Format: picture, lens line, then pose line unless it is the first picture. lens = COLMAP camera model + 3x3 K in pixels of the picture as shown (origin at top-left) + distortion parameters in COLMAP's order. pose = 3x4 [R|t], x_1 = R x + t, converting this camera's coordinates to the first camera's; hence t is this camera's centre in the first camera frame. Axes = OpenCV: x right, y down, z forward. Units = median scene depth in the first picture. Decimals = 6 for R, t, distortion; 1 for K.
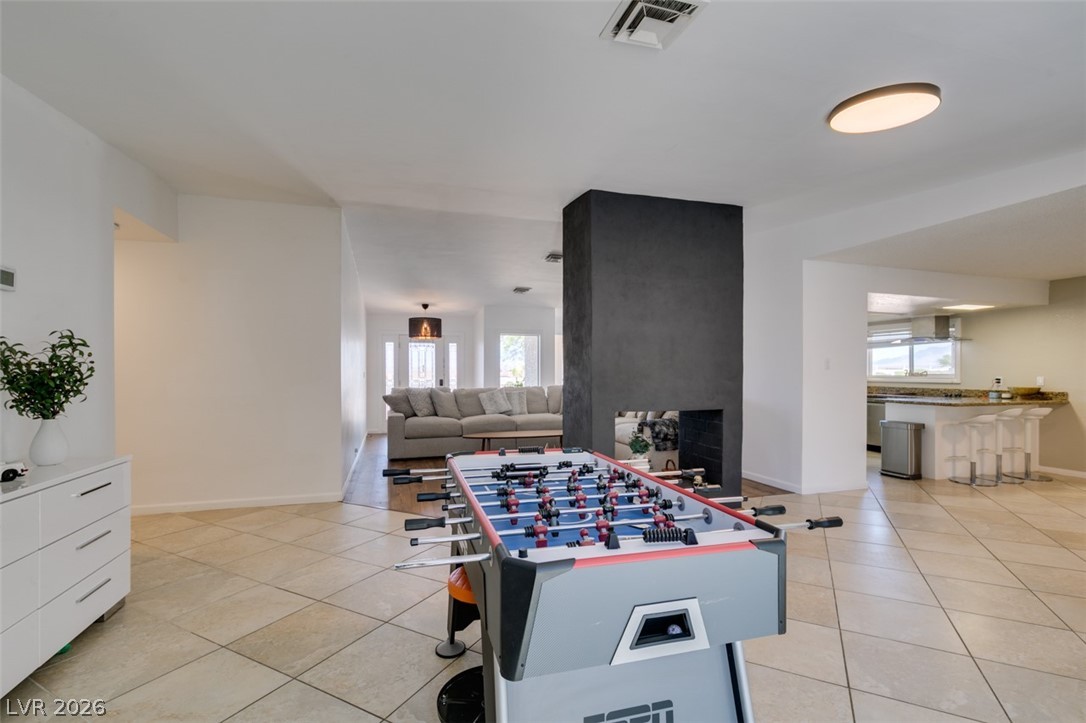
lens RADIAL K [[484.3, 0, 540.9], [0, 484.3, 371.8], [0, 0, 1]] dist [0.000649, -0.000155]
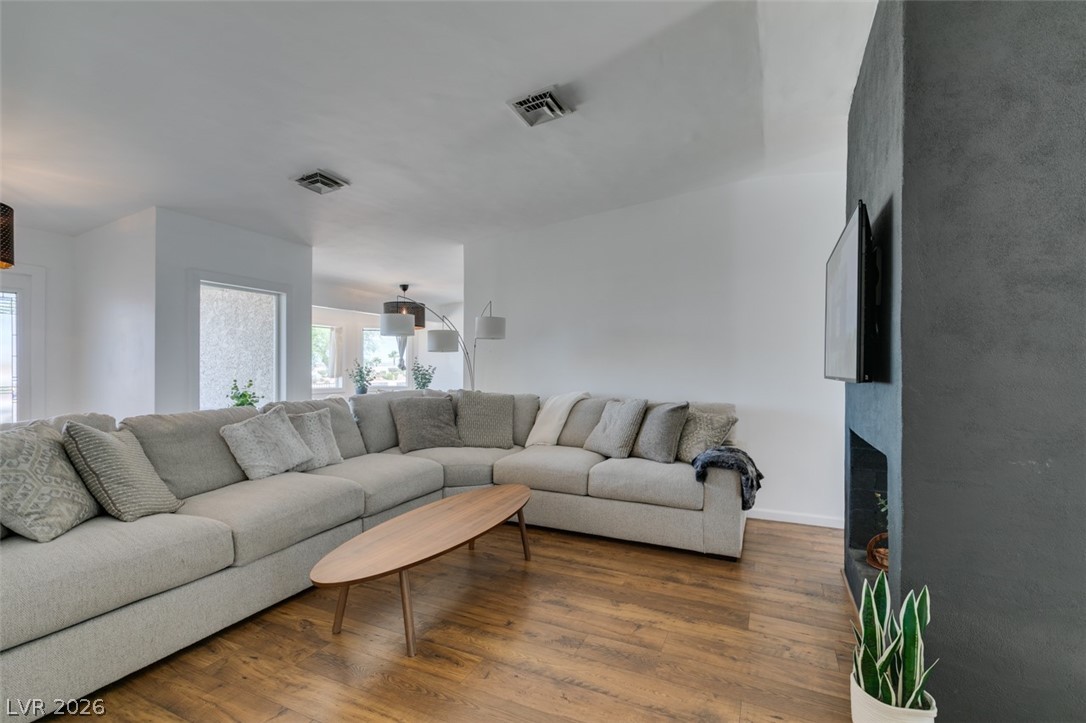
lens RADIAL K [[484.3, 0, 540.9], [0, 484.3, 371.8], [0, 0, 1]] dist [0.000649, -0.000155]
pose [[0.670676, -0.004718, 0.741735, -0.287817], [-0.004033, 0.999942, 0.010007, -0.001243], [-0.741739, -0.009702, 0.670618, 0.686481]]
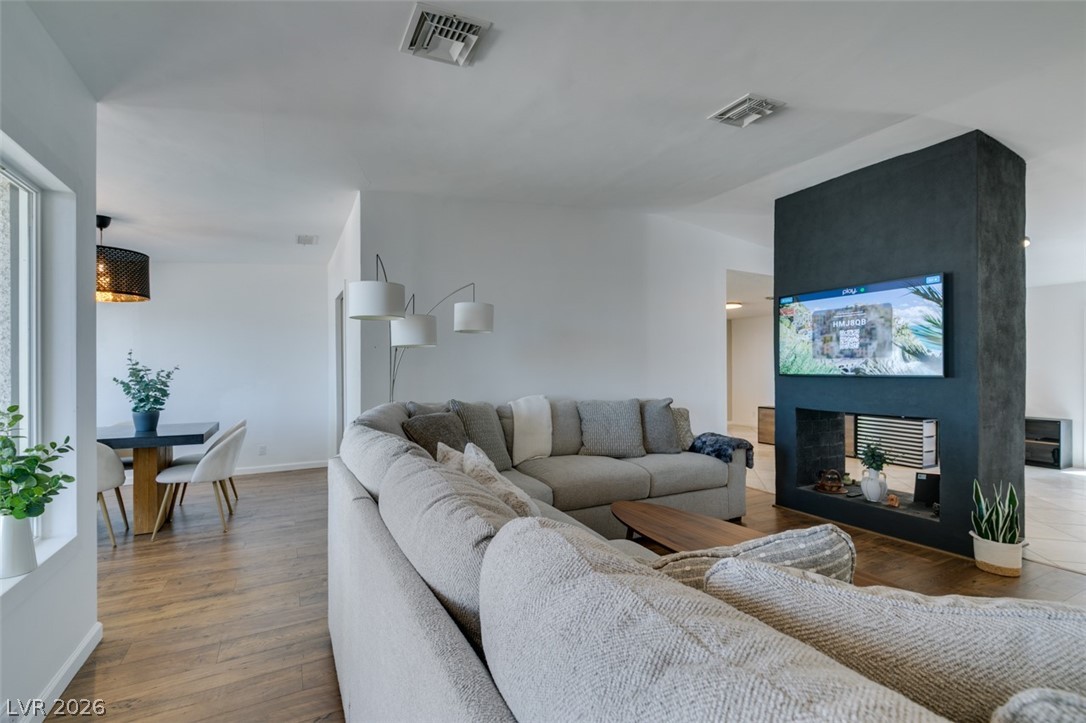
lens RADIAL K [[487.1, 0, 541.9], [0, 487.1, 368.8], [0, 0, 1]] dist [0.004082, -0.000852]
pose [[-0.192431, -0.002141, 0.981308, -0.362373], [-0.000134, 0.999998, 0.002155, -0.002290], [-0.981311, 0.000283, -0.192430, 1.236047]]
